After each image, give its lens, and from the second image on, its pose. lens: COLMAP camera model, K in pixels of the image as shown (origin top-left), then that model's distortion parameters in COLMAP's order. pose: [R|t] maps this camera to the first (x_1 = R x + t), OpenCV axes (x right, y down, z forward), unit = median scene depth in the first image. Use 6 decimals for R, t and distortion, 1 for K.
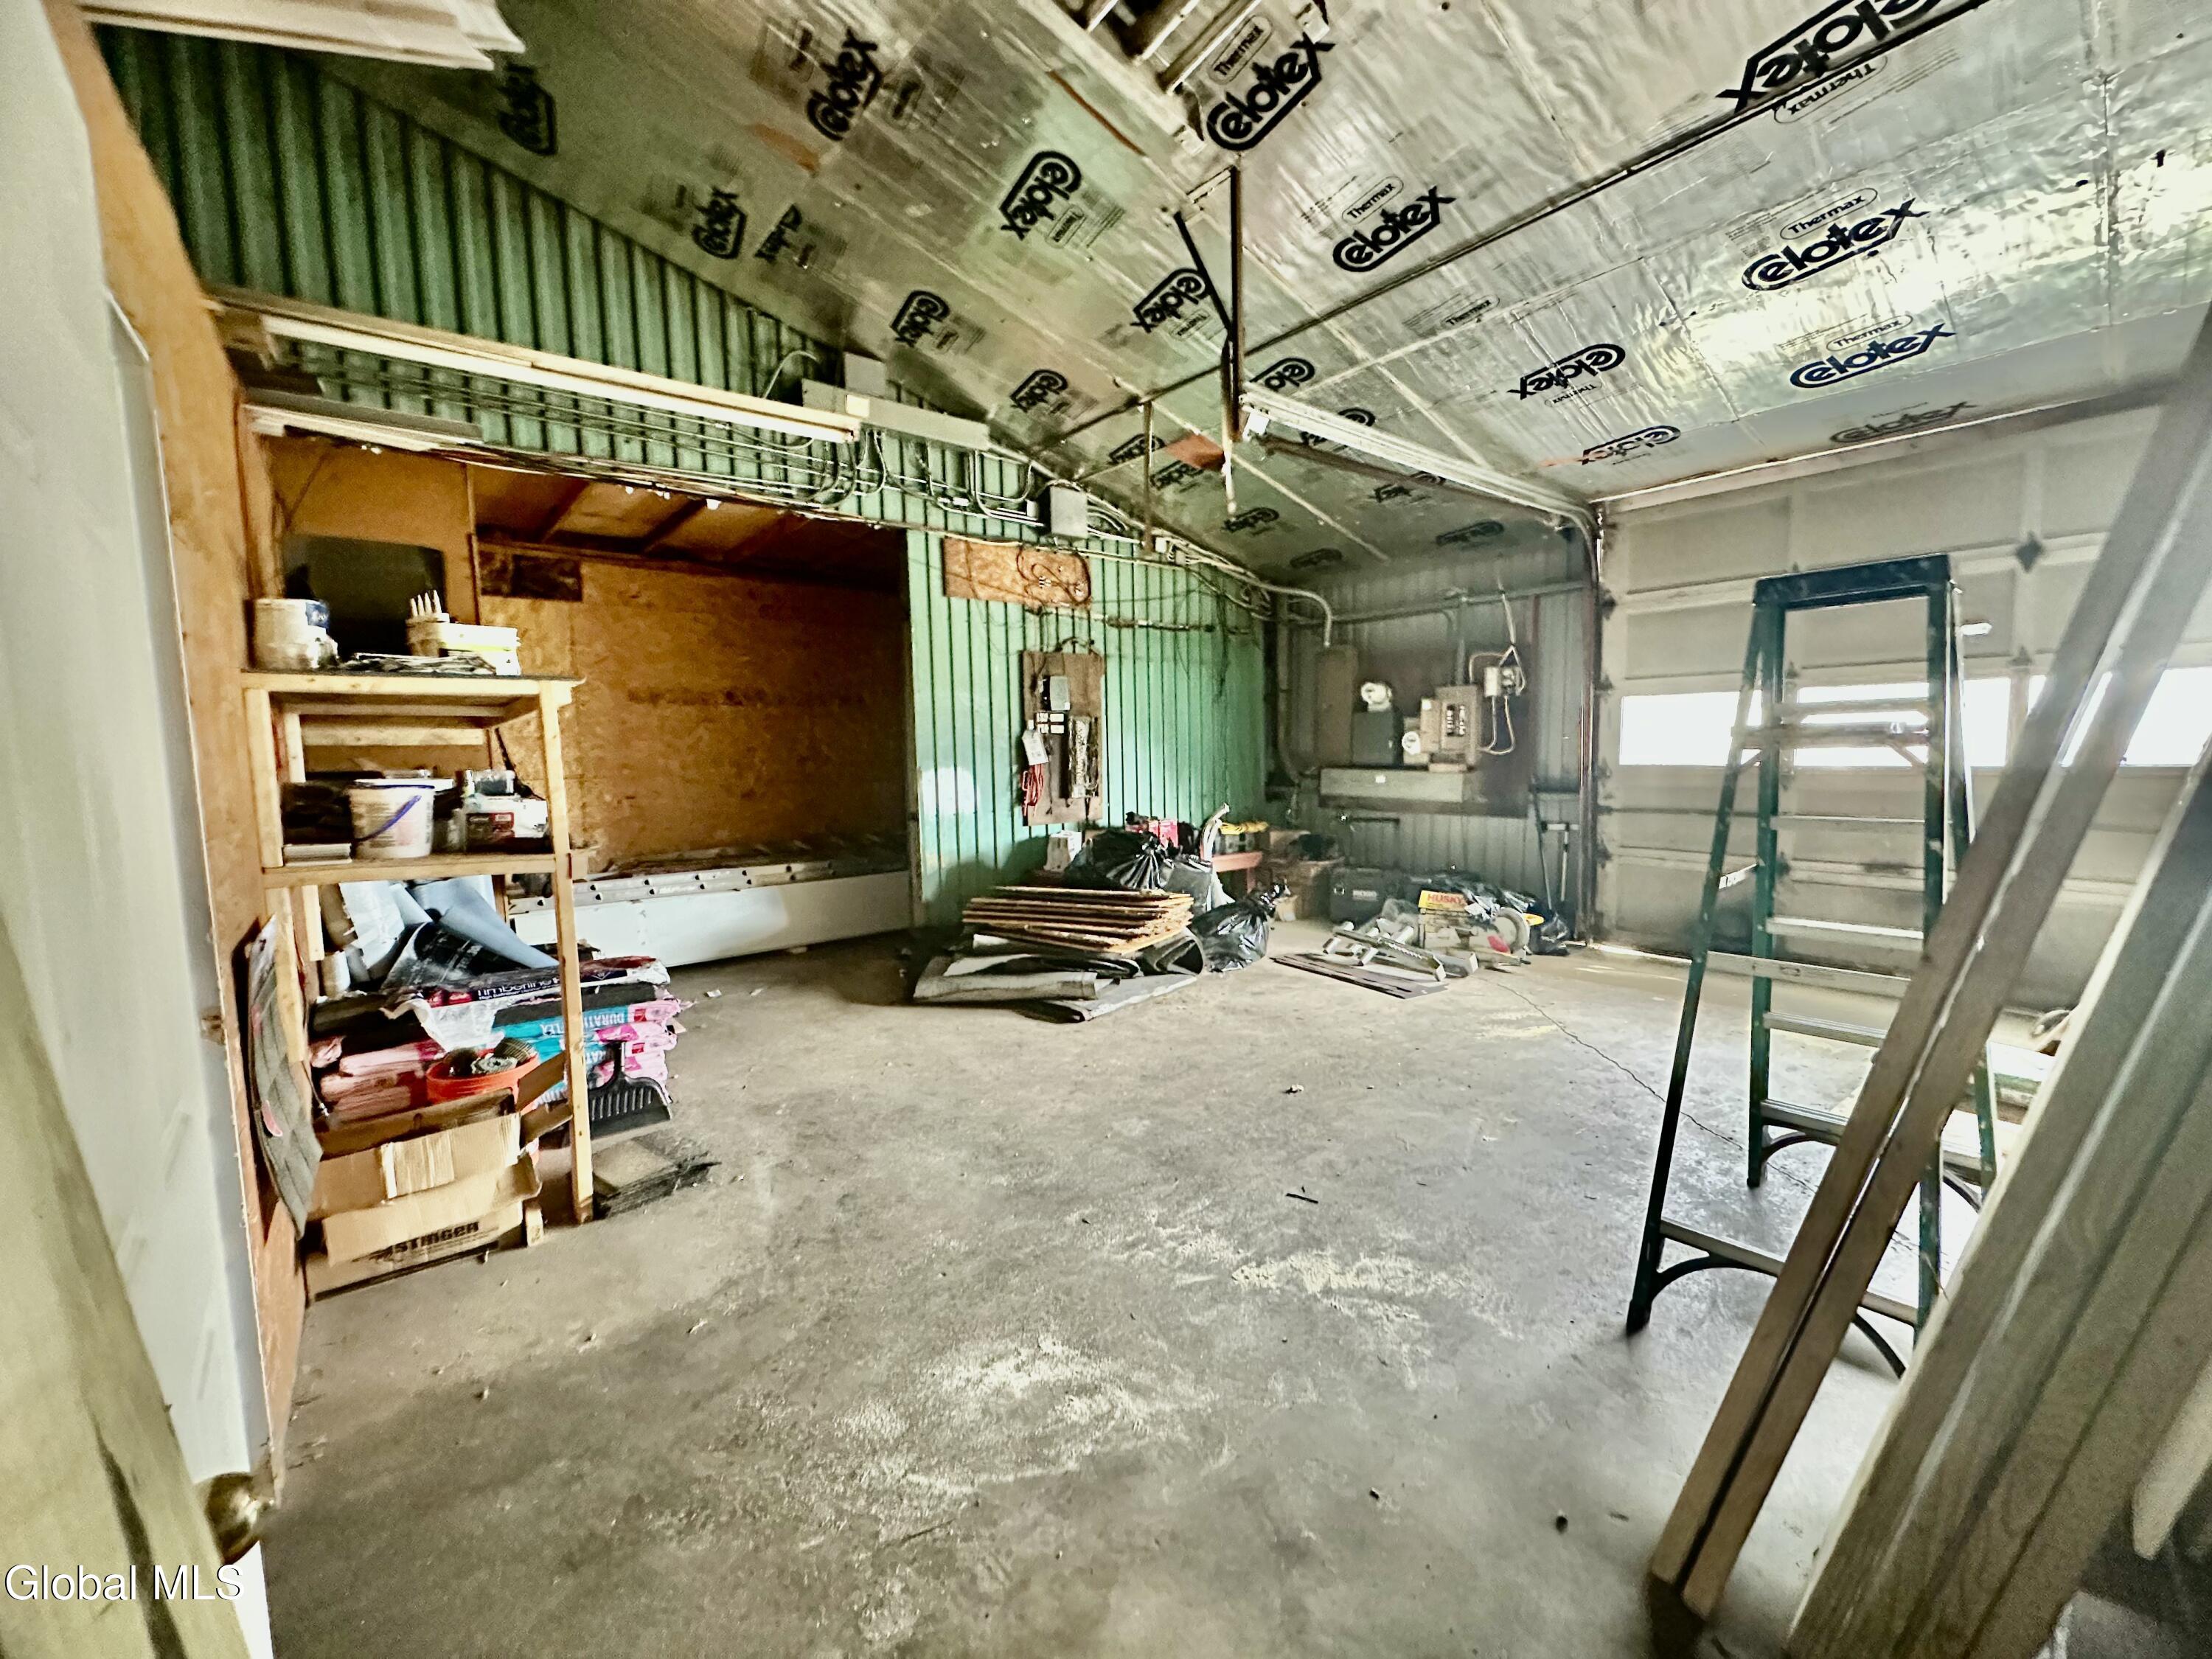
lens RADIAL K [[880.2, 0, 1105.0], [0, 880.2, 826.8], [0, 0, 1]] dist [-0.006106, 0.002055]
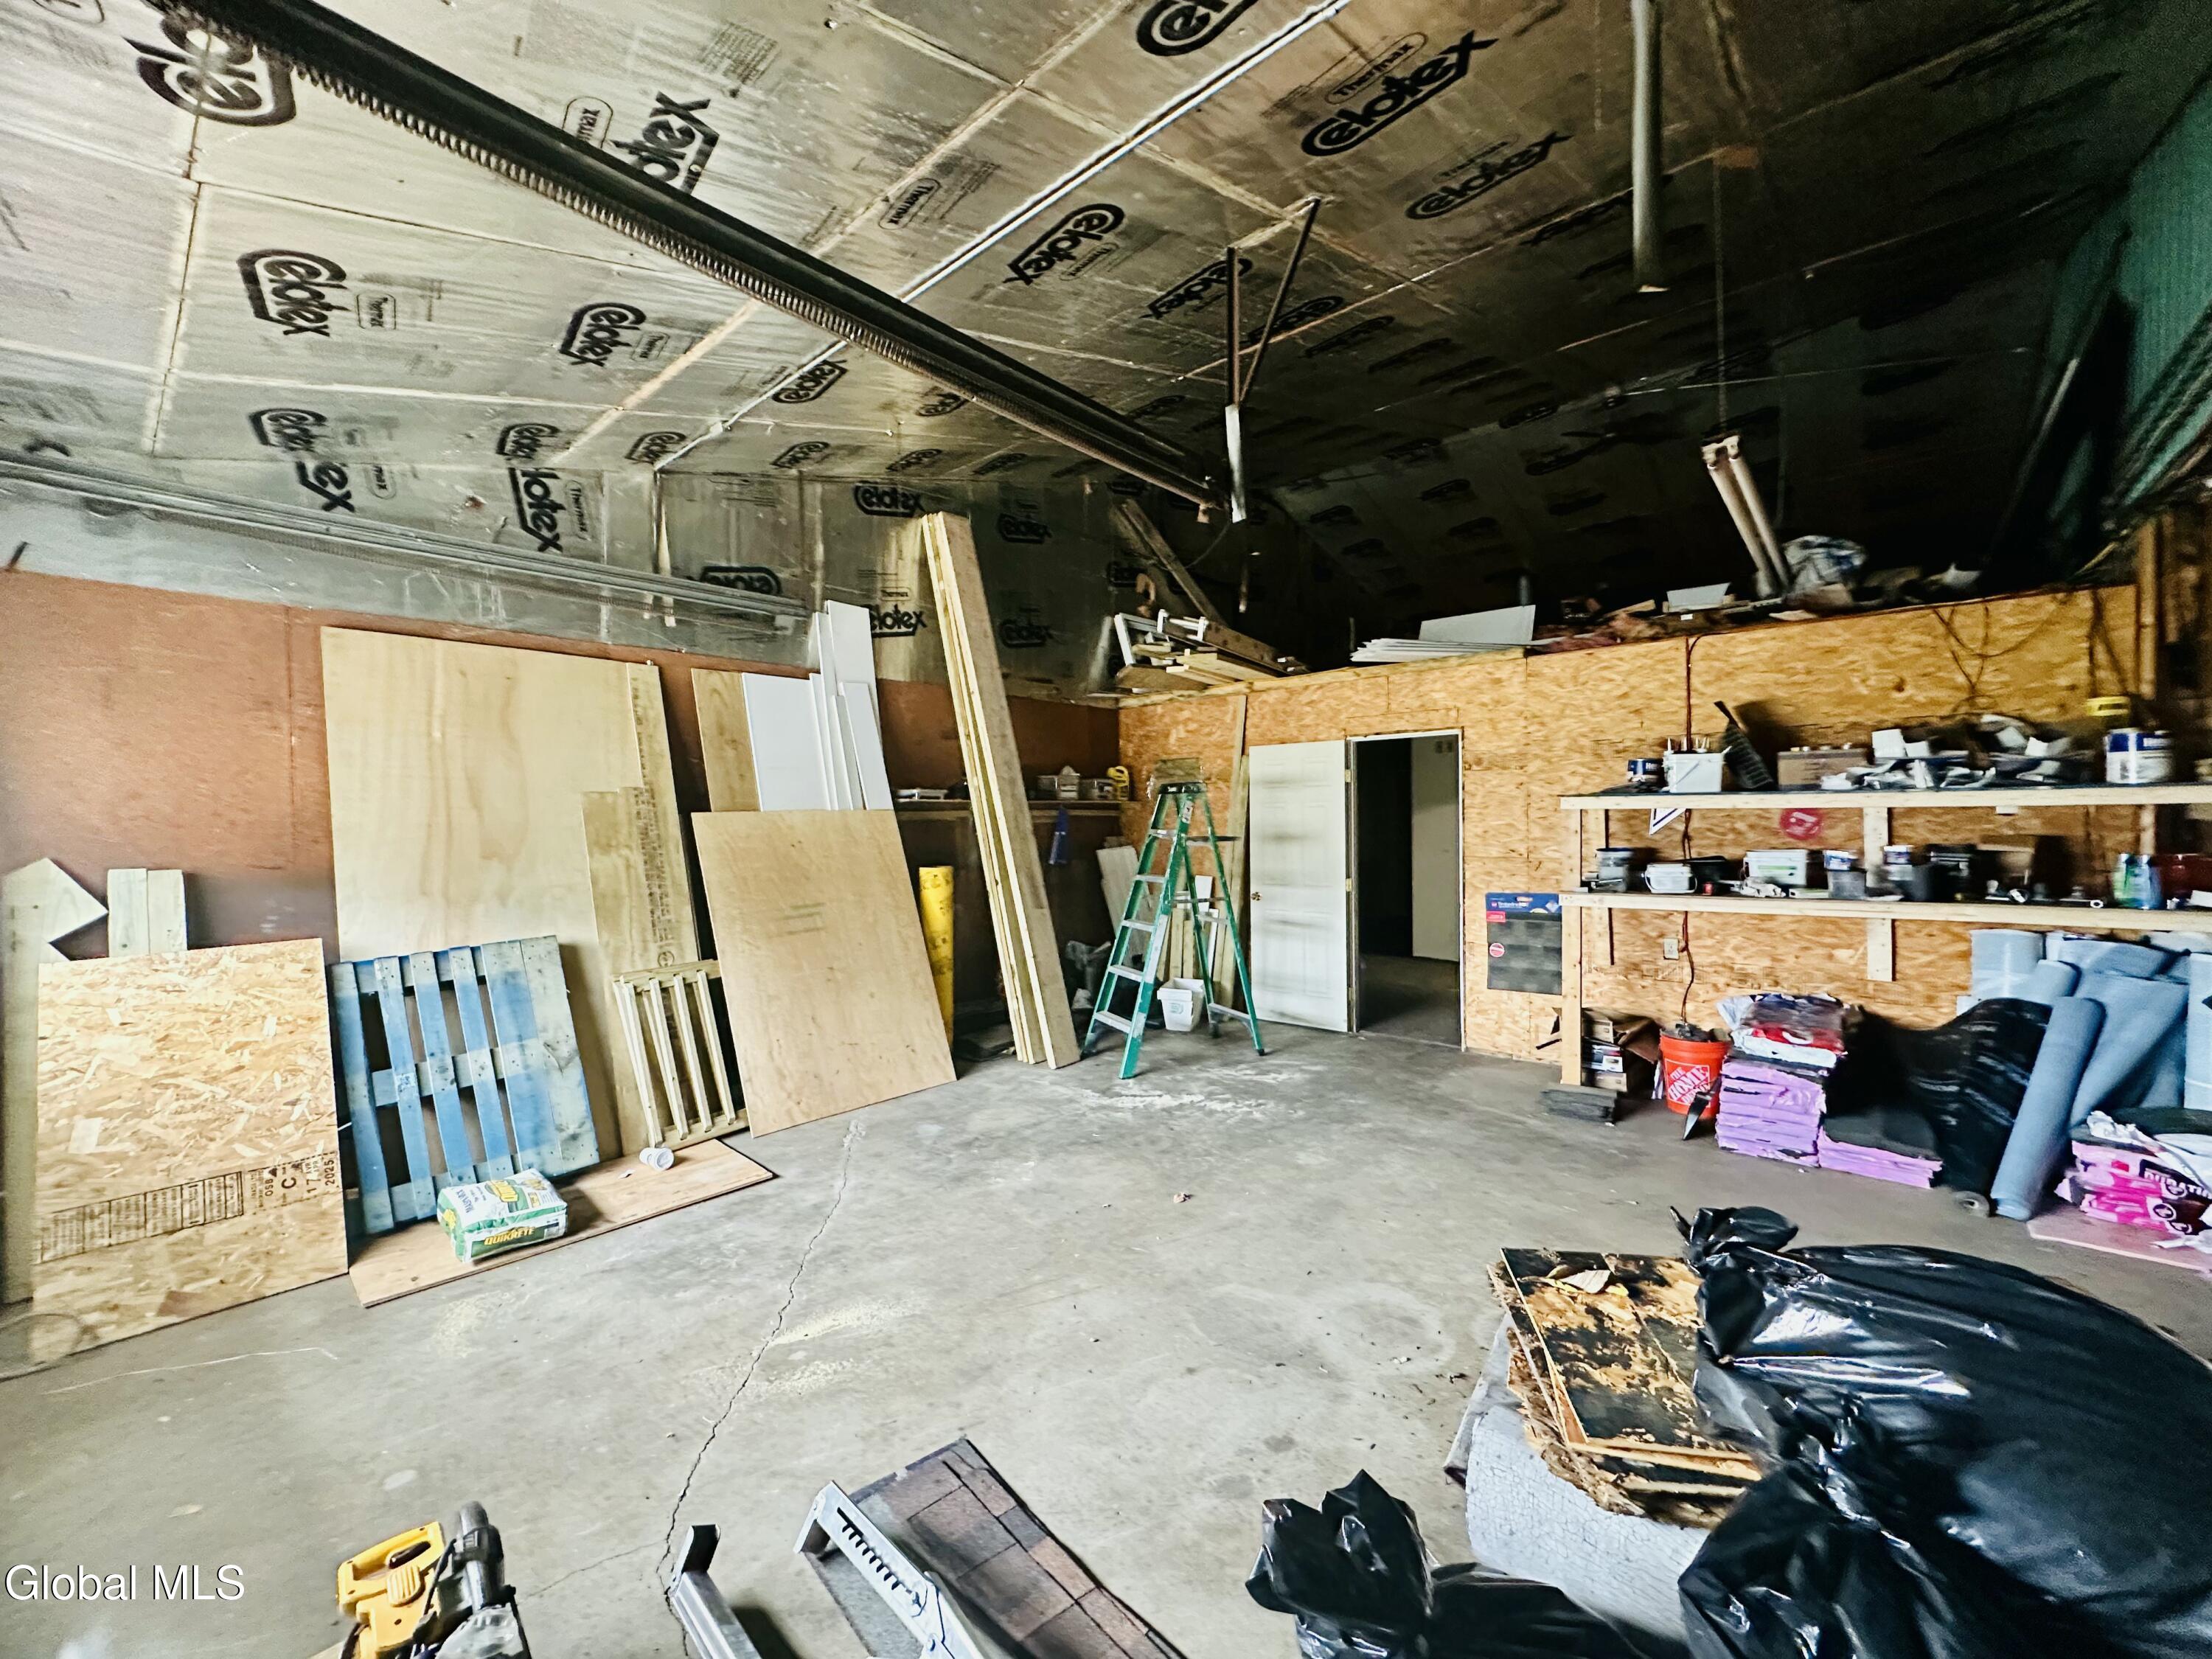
lens RADIAL K [[880.2, 0, 1105.0], [0, 880.2, 826.8], [0, 0, 1]] dist [-0.006106, 0.002055]
pose [[-0.987845, 0.034760, -0.151509, 0.259437], [0.019138, 0.994458, 0.103375, -0.133781], [0.154262, 0.099219, -0.983035, 1.140273]]
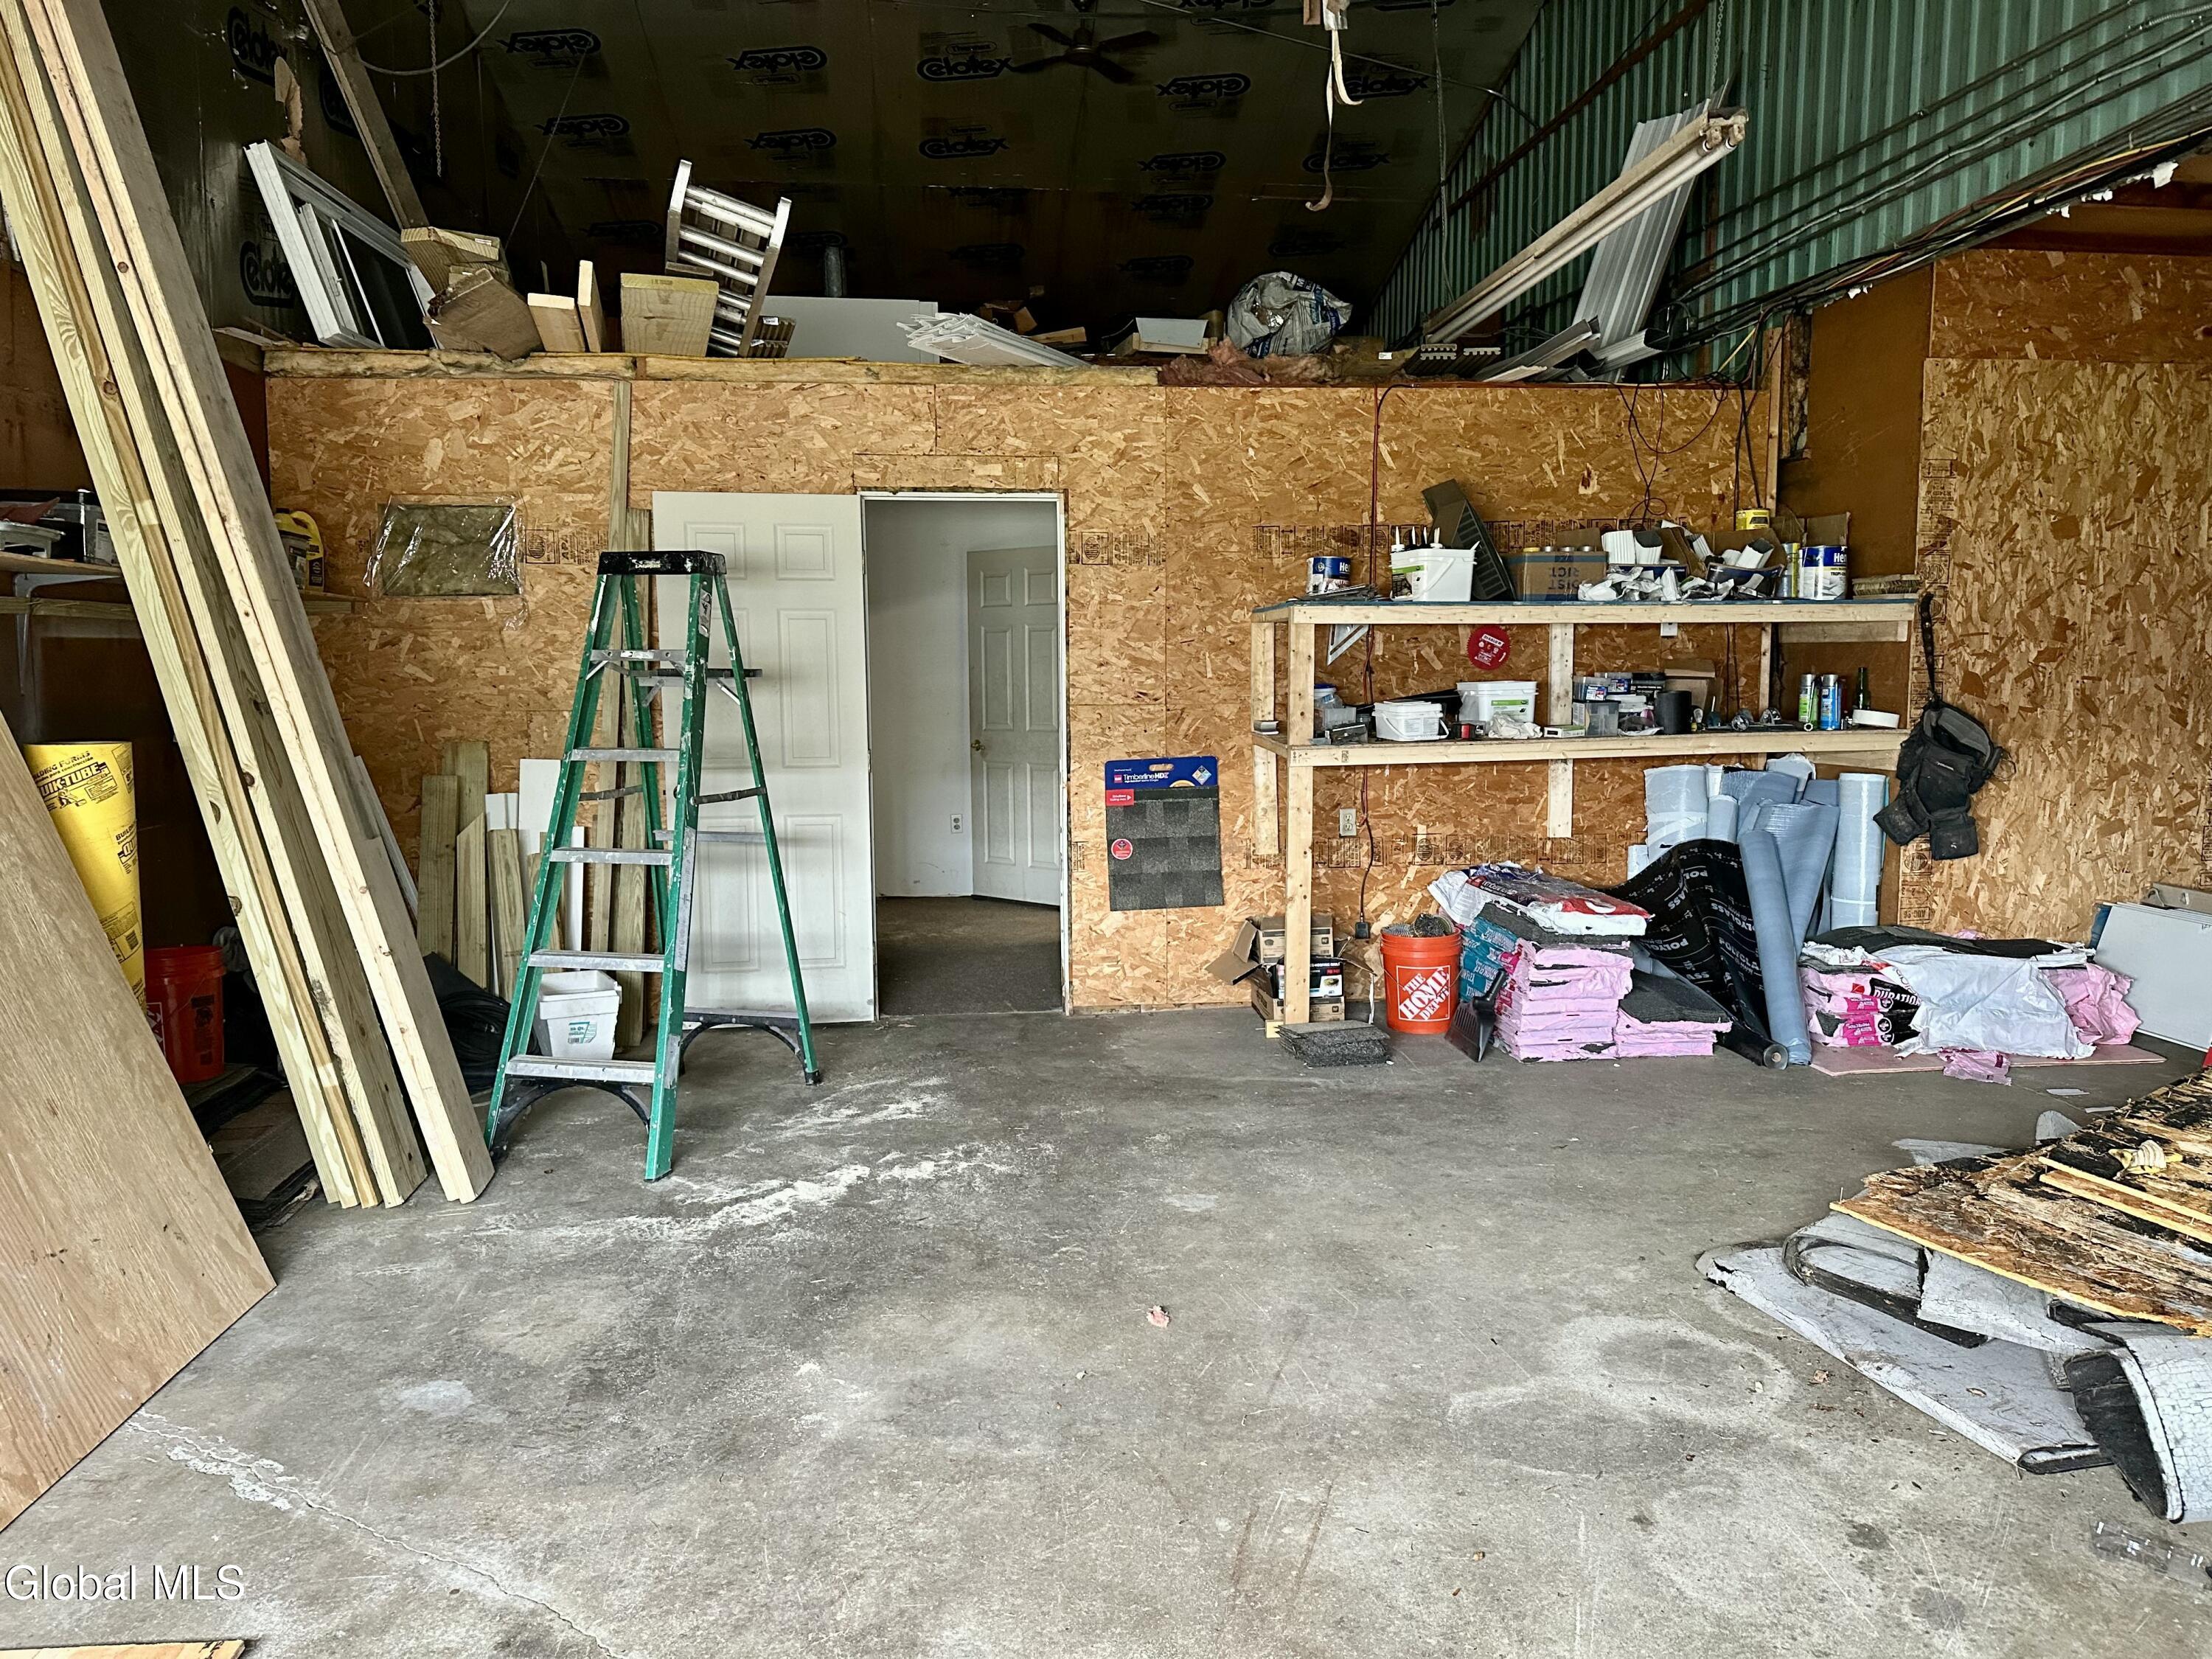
lens RADIAL K [[1533.5, 0, 1104.1], [0, 1533.5, 832.5], [0, 0, 1]] dist [0.152378, -0.270477]
pose [[-0.552065, 0.113312, -0.826066, 0.581472], [-0.056440, 0.983372, 0.172609, -0.090693], [0.831889, 0.141914, -0.536490, 0.851178]]
